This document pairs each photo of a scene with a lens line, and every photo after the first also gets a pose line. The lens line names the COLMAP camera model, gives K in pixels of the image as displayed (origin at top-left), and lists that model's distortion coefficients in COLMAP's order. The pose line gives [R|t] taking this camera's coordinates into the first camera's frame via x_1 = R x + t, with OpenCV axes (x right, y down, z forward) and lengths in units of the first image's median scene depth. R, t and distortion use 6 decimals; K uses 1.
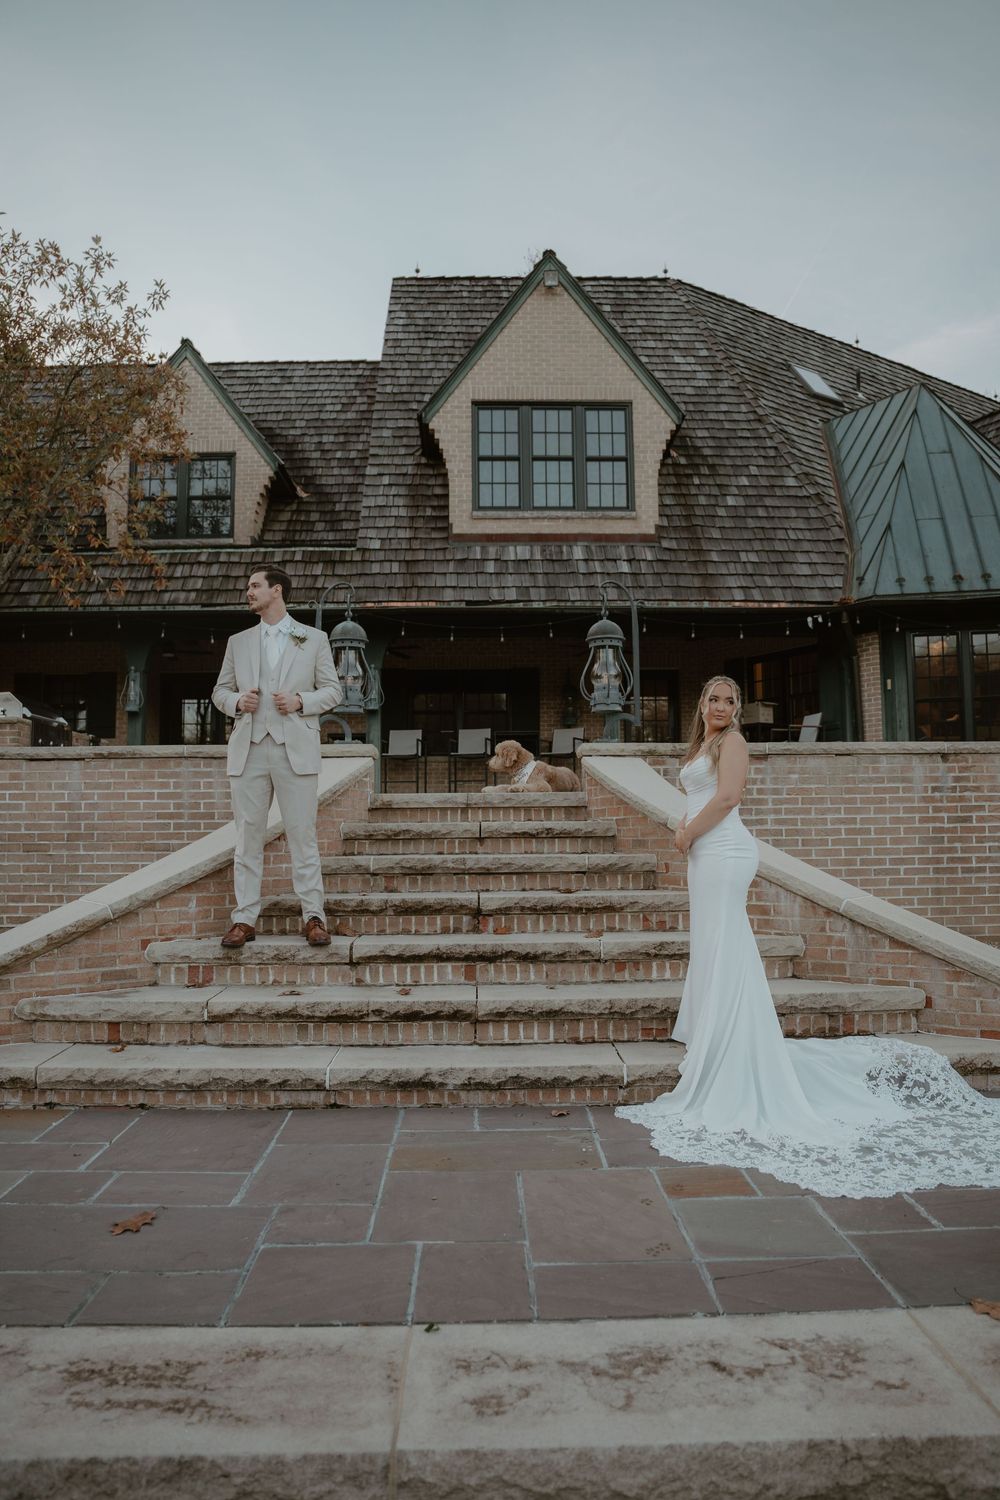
lens RADIAL K [[1107.7, 0, 543.8], [0, 1107.7, 756.6], [0, 0, 1]] dist [-0.163352, 0.129932]
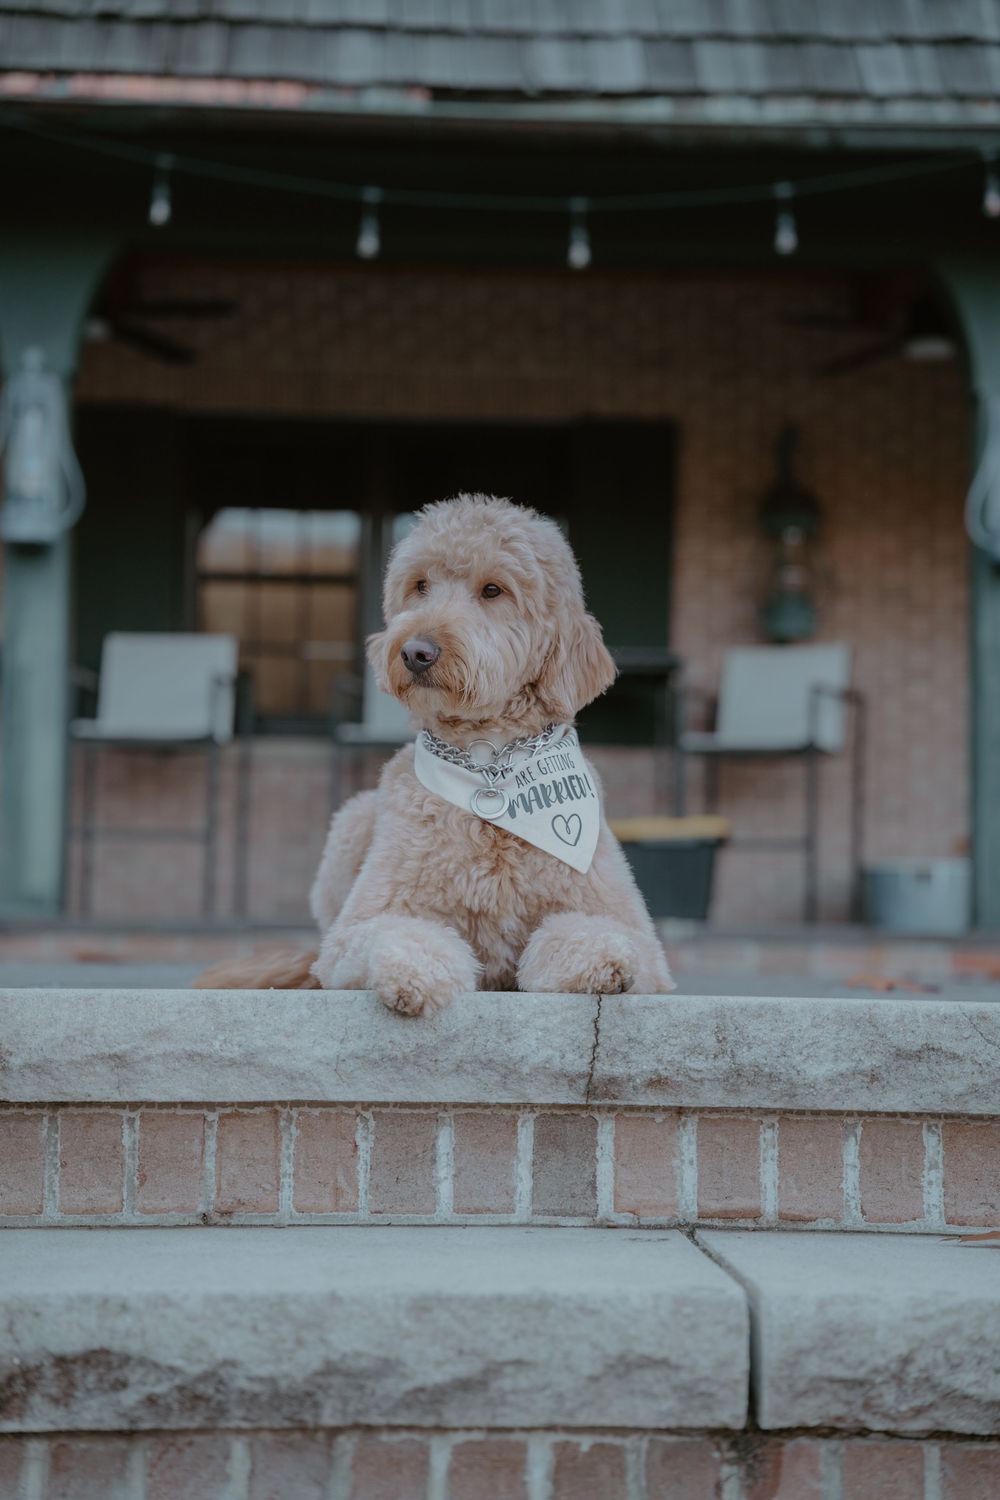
lens RADIAL K [[2275.0, 0, 500.0], [0, 2275.0, 750.0], [0, 0, 1]] dist [0.194121, -0.005170]
pose [[0.999649, 0.024200, 0.010780, -0.065458], [-0.024139, 0.999693, -0.005671, 0.004555], [-0.010913, 0.005409, 0.999926, 0.574572]]
